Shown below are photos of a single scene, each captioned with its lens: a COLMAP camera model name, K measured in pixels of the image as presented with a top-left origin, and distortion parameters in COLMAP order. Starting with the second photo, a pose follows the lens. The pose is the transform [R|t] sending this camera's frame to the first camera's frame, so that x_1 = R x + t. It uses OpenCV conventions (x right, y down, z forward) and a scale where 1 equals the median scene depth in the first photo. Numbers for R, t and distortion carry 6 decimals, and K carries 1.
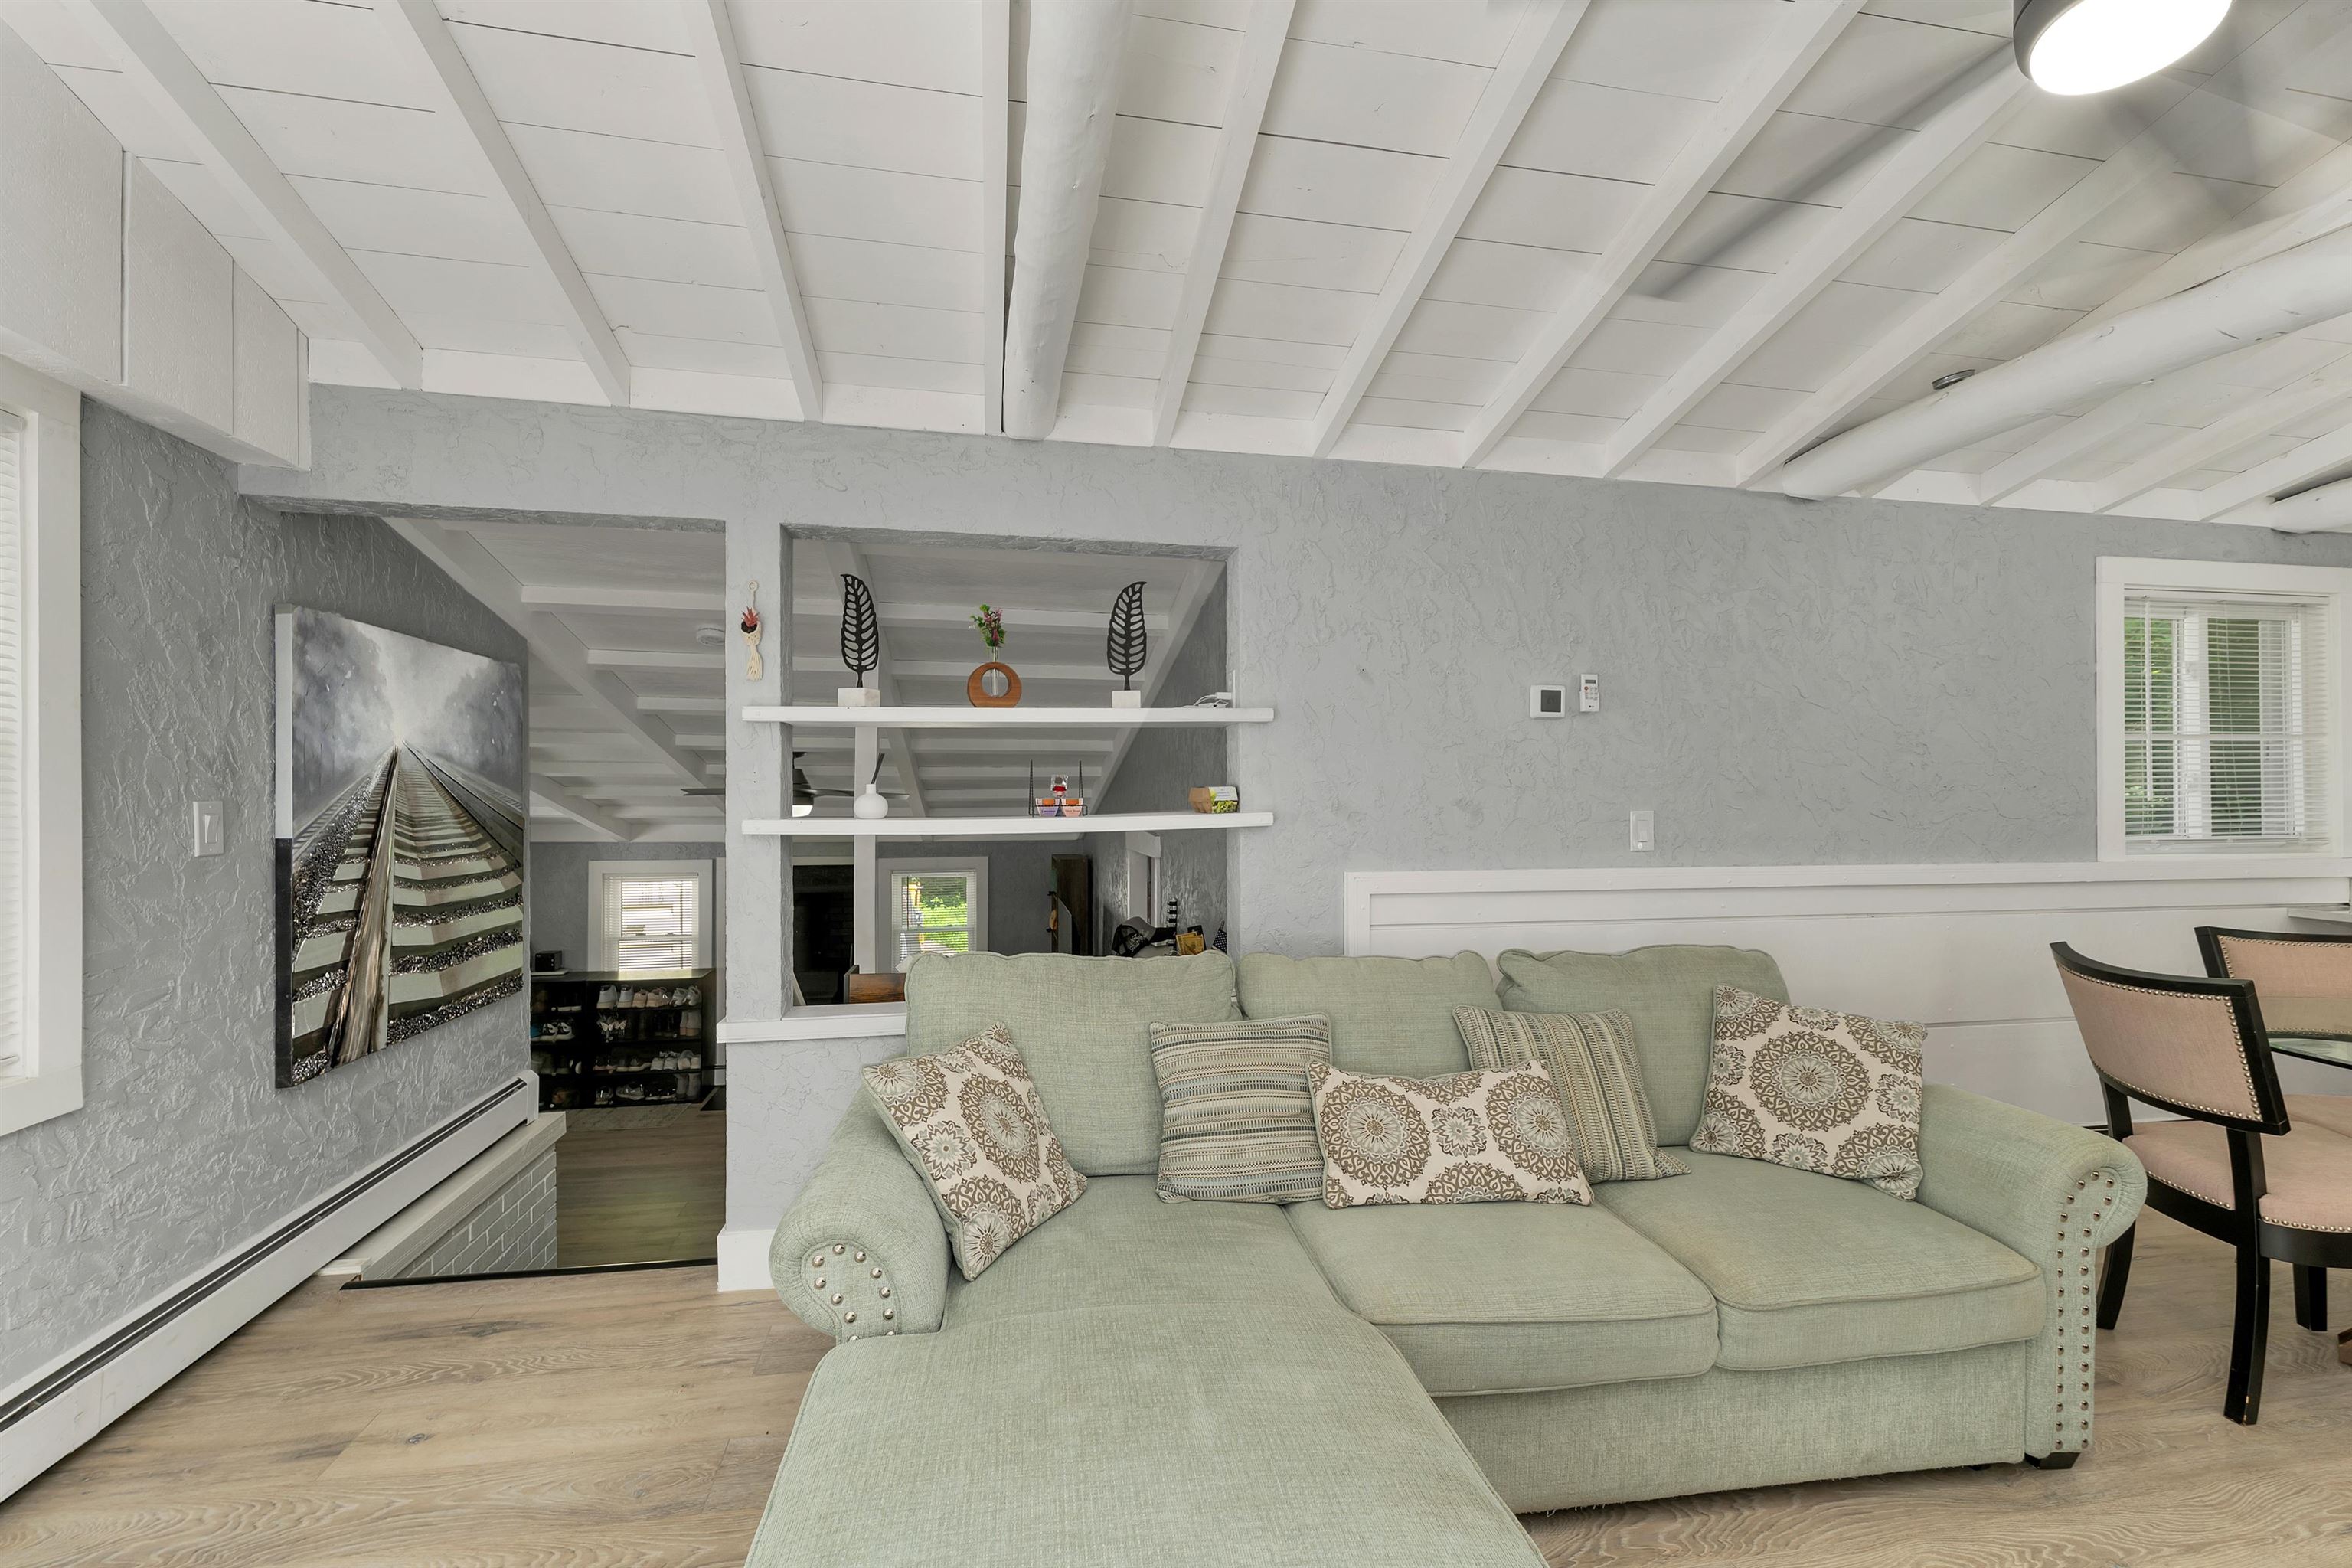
lens RADIAL K [[979.7, 0, 1072.8], [0, 979.7, 792.0], [0, 0, 1]] dist [0.000552, -0.000005]
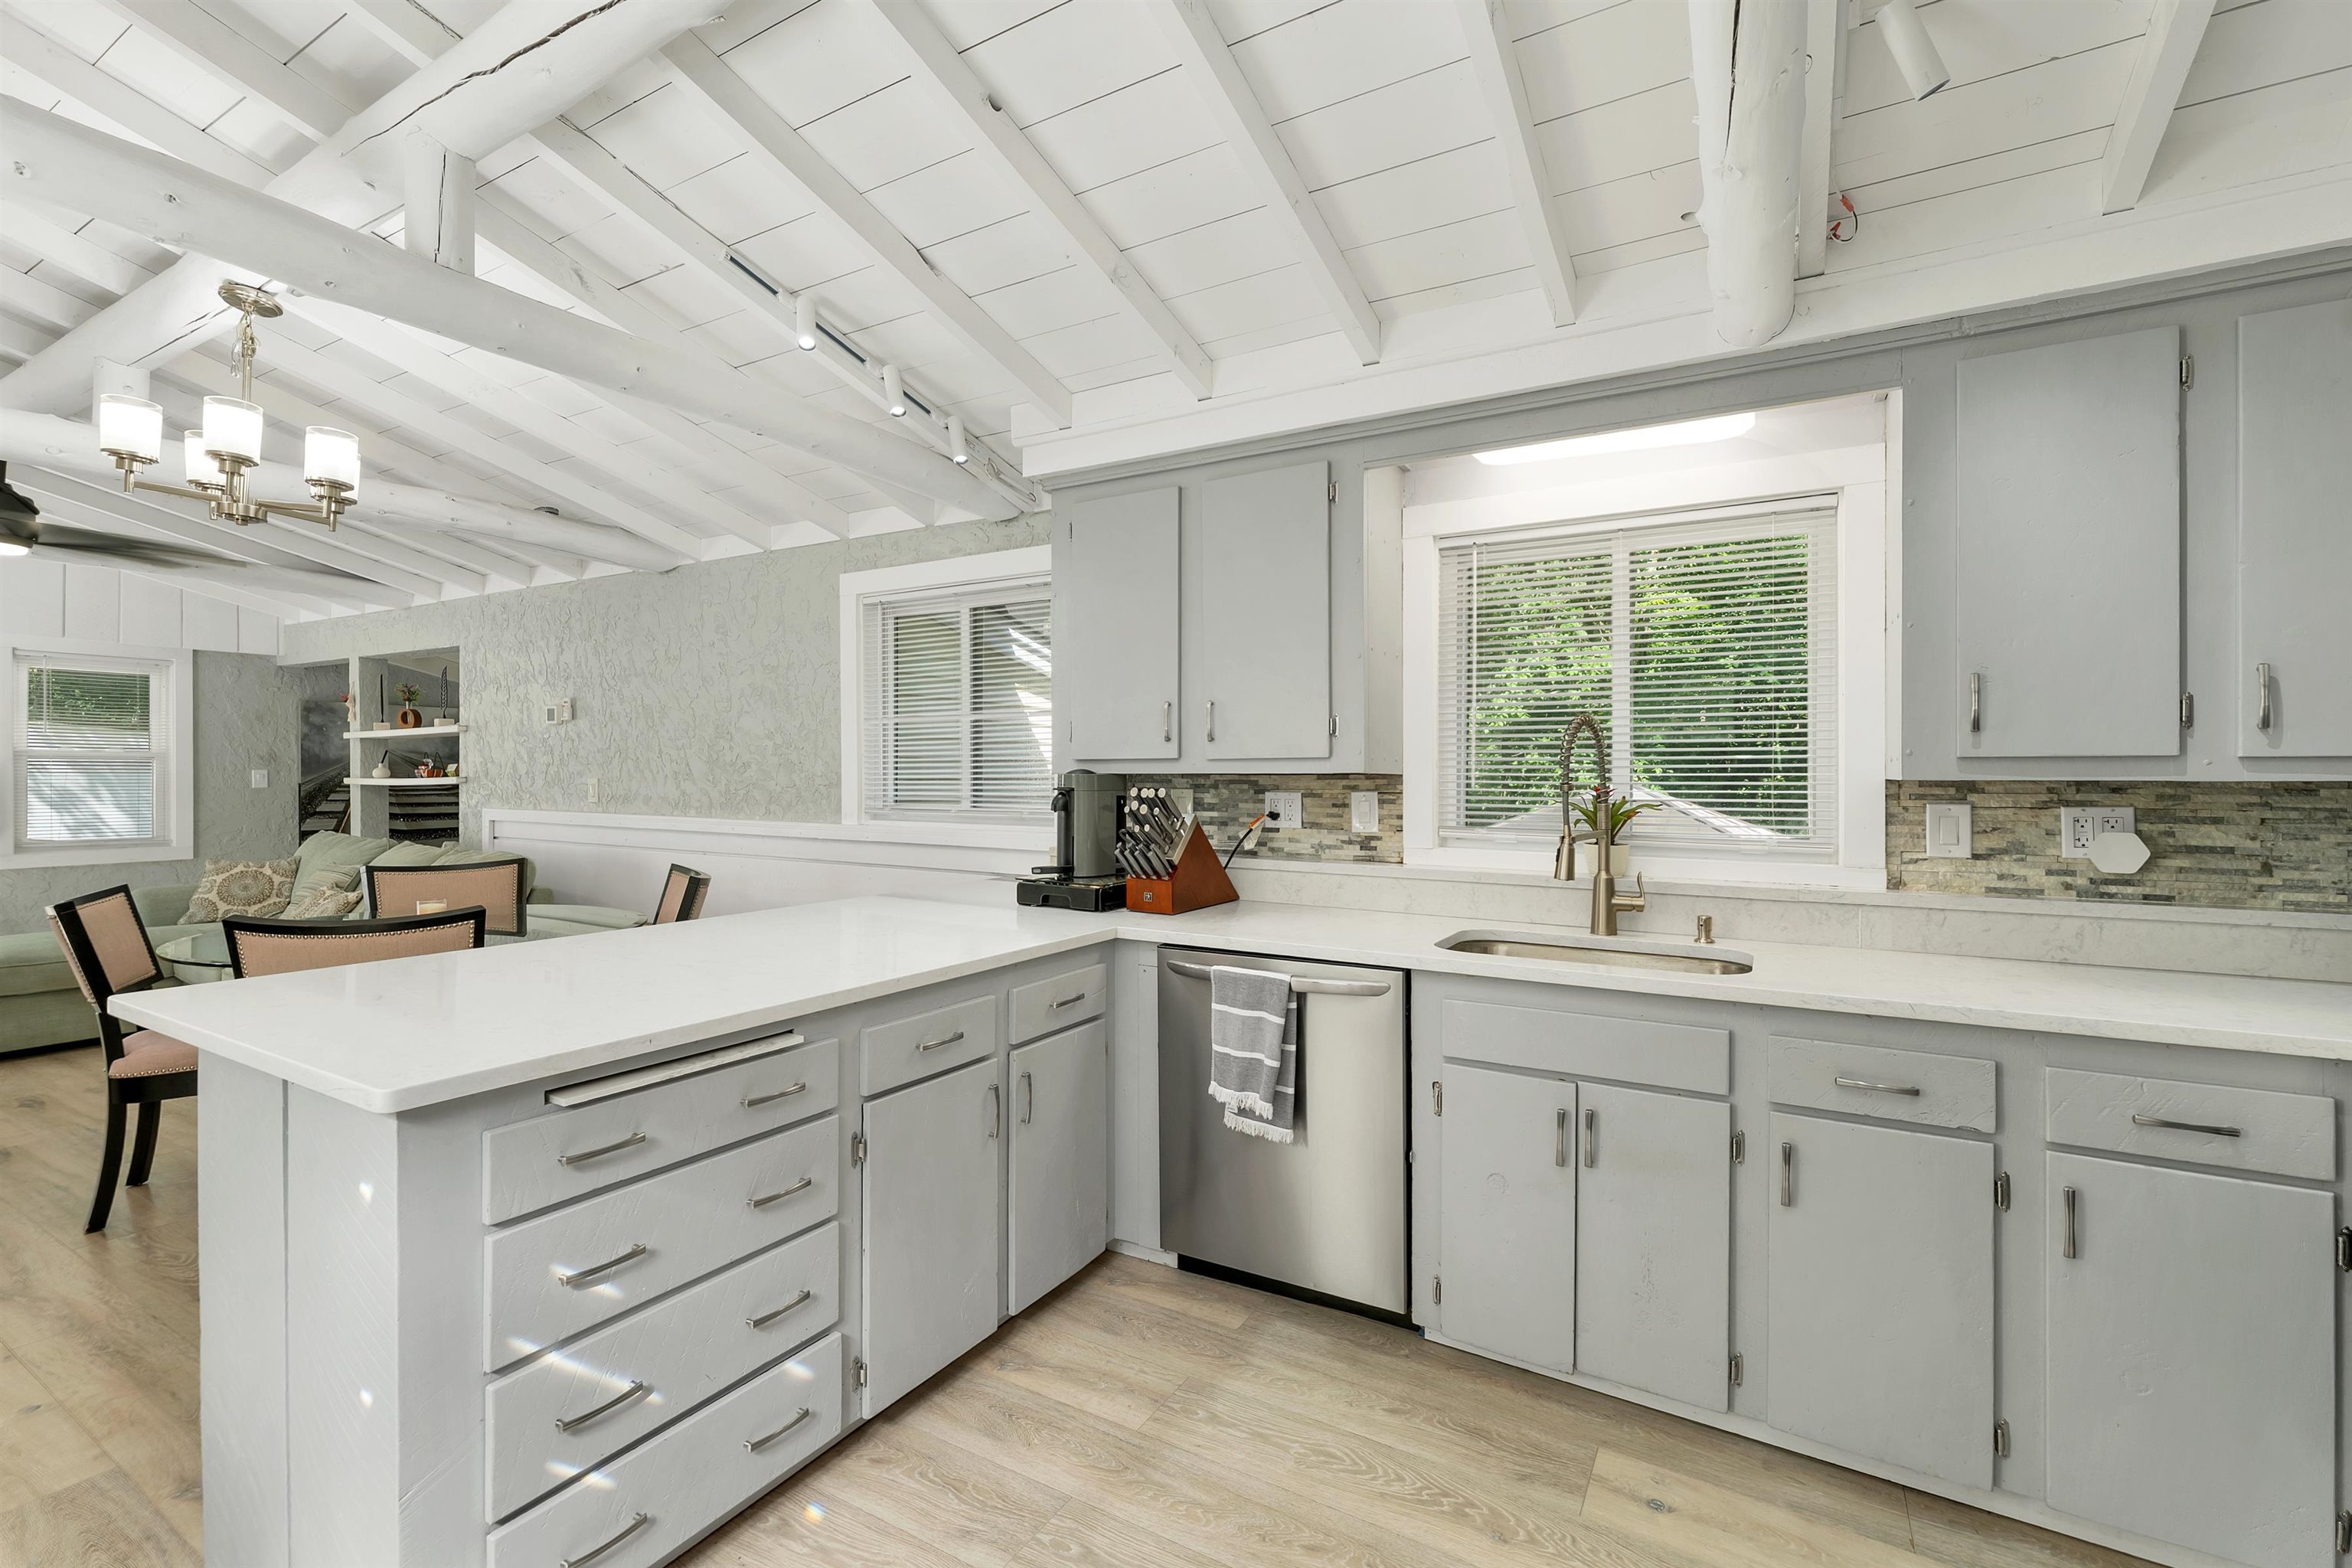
lens RADIAL K [[1010.5, 0, 1225.1], [0, 1010.5, 771.9], [0, 0, 1]] dist [0.003233, 0.000284]
pose [[0.765356, 0.003016, -0.643600, 2.780978], [-0.001233, 0.999994, 0.003219, 0.001502], [0.643606, -0.001670, 0.765355, 0.420855]]
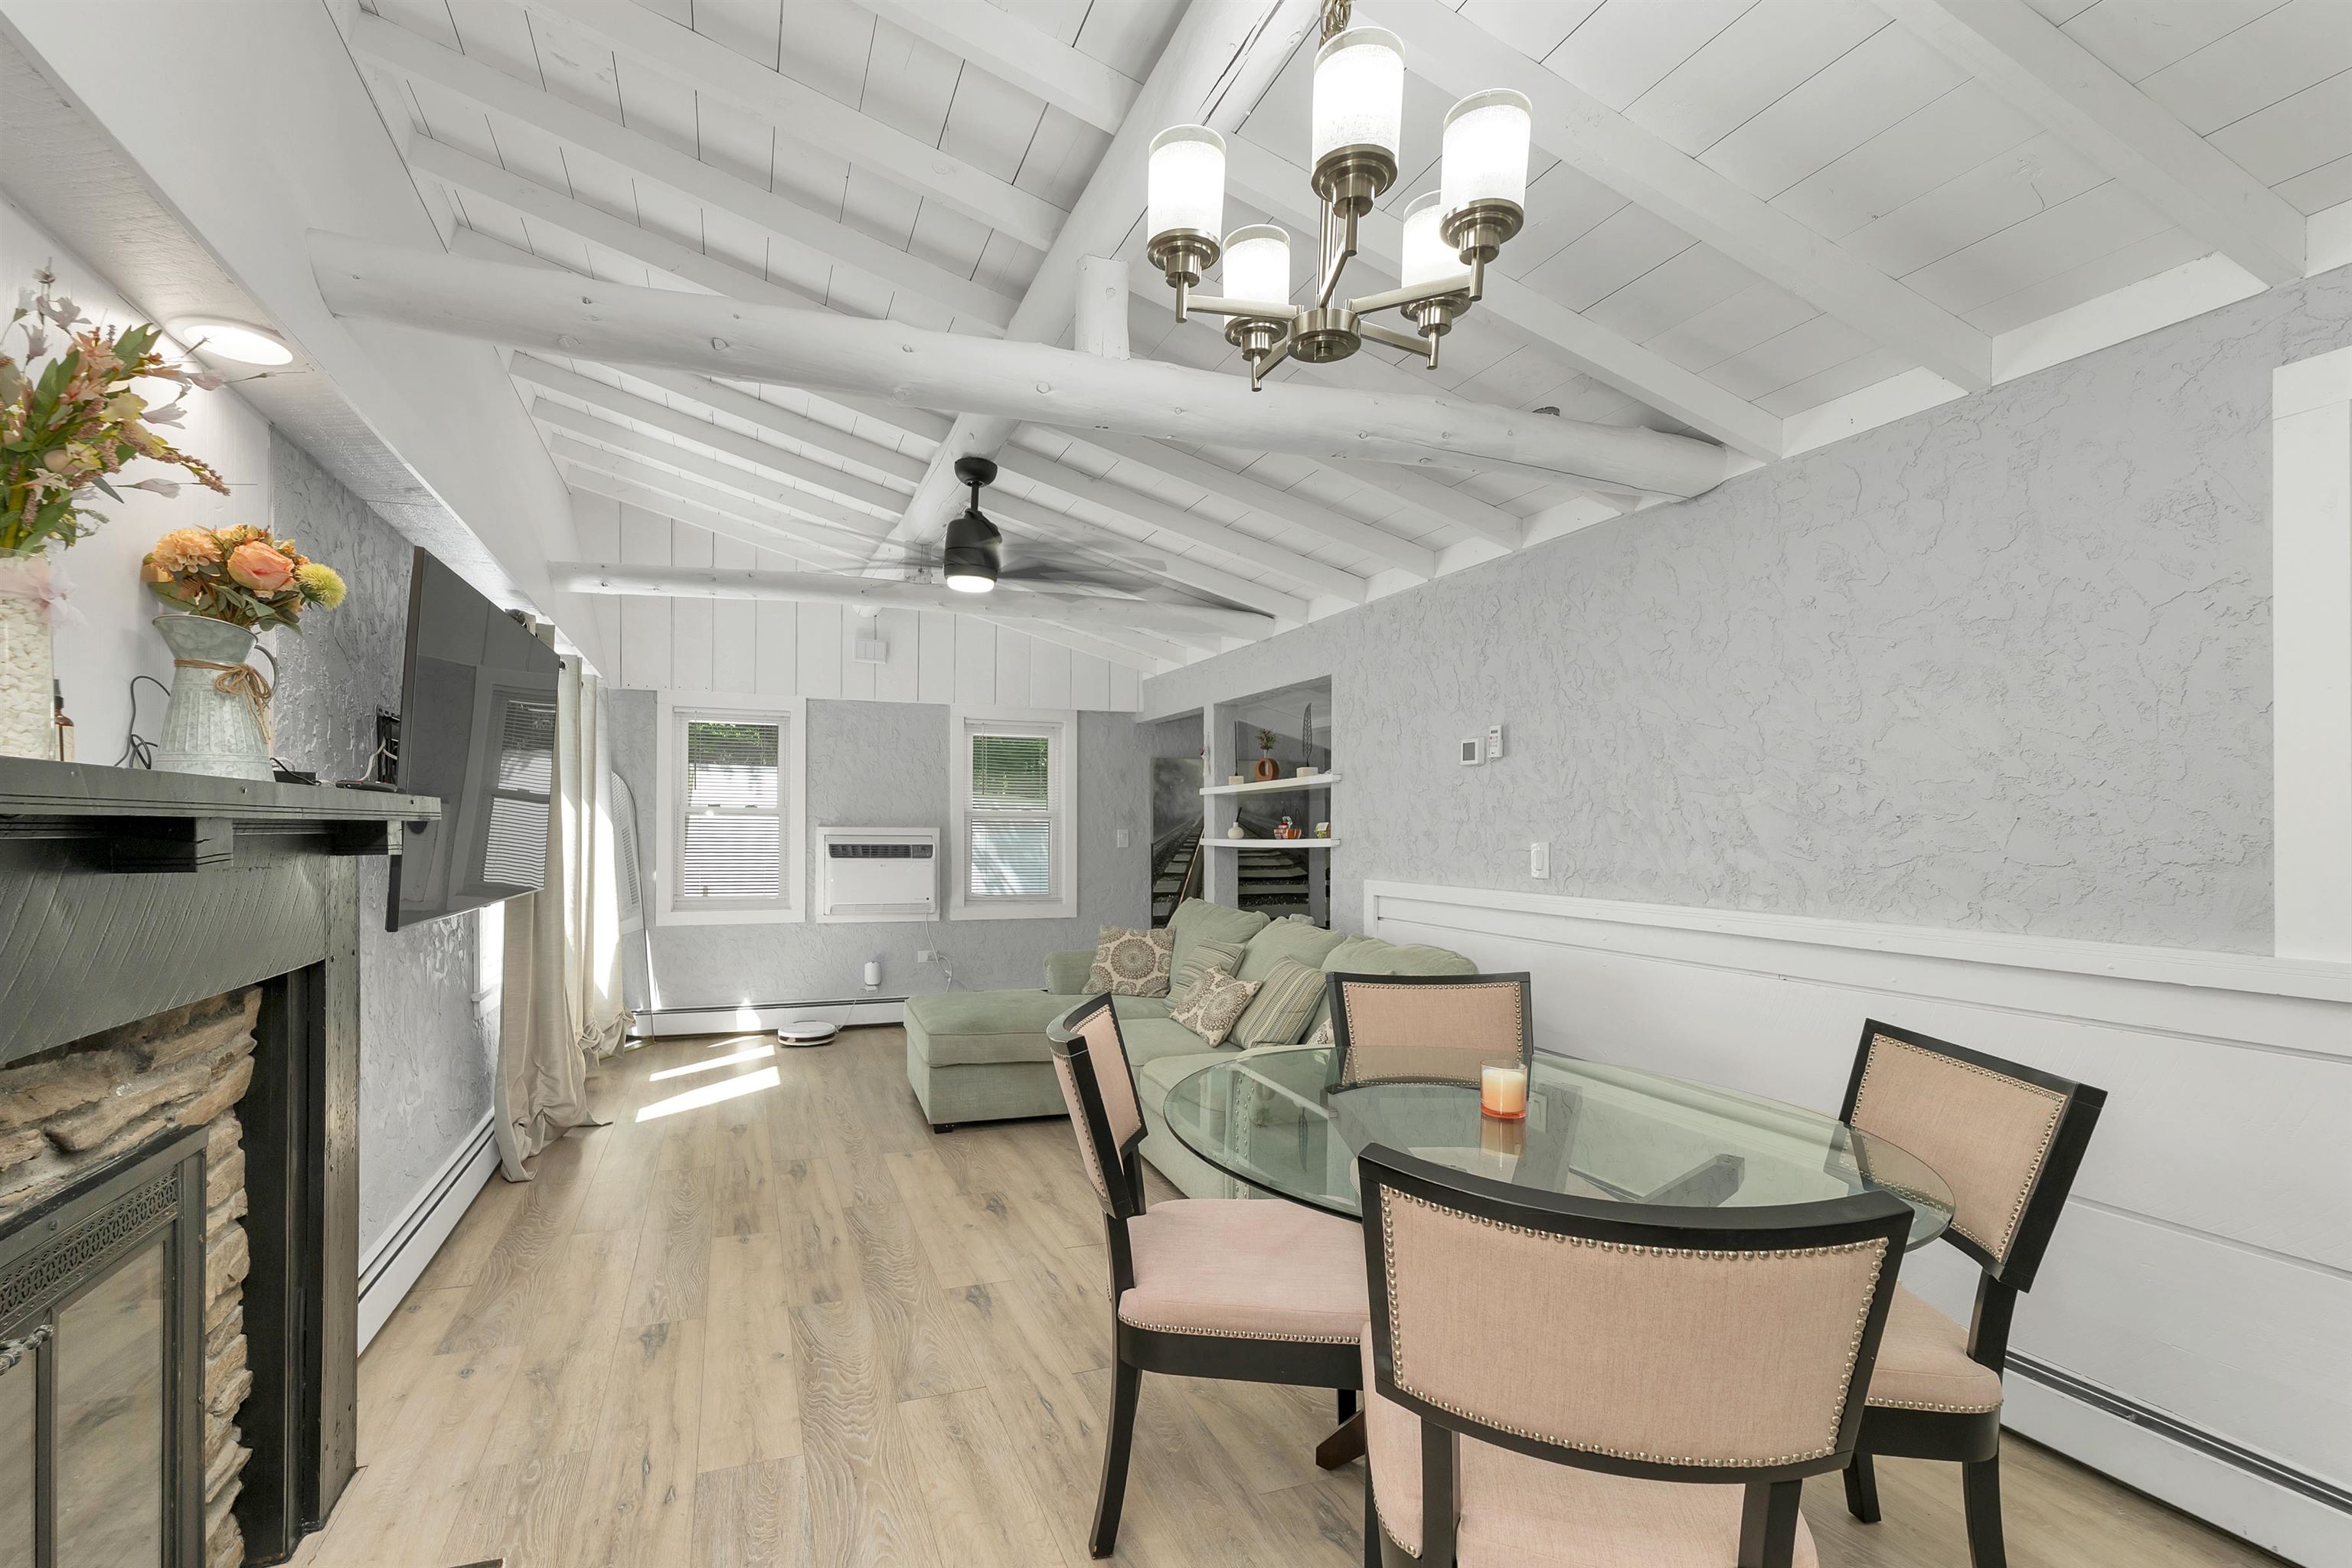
lens RADIAL K [[1041.3, 0, 1066.9], [0, 1041.3, 810.3], [0, 0, 1]] dist [-0.001130, -0.000259]
pose [[0.120191, -0.016985, -0.992605, 1.832350], [-0.002482, 0.999845, -0.017409, 0.005509], [0.992748, 0.004556, 0.120131, 0.361644]]
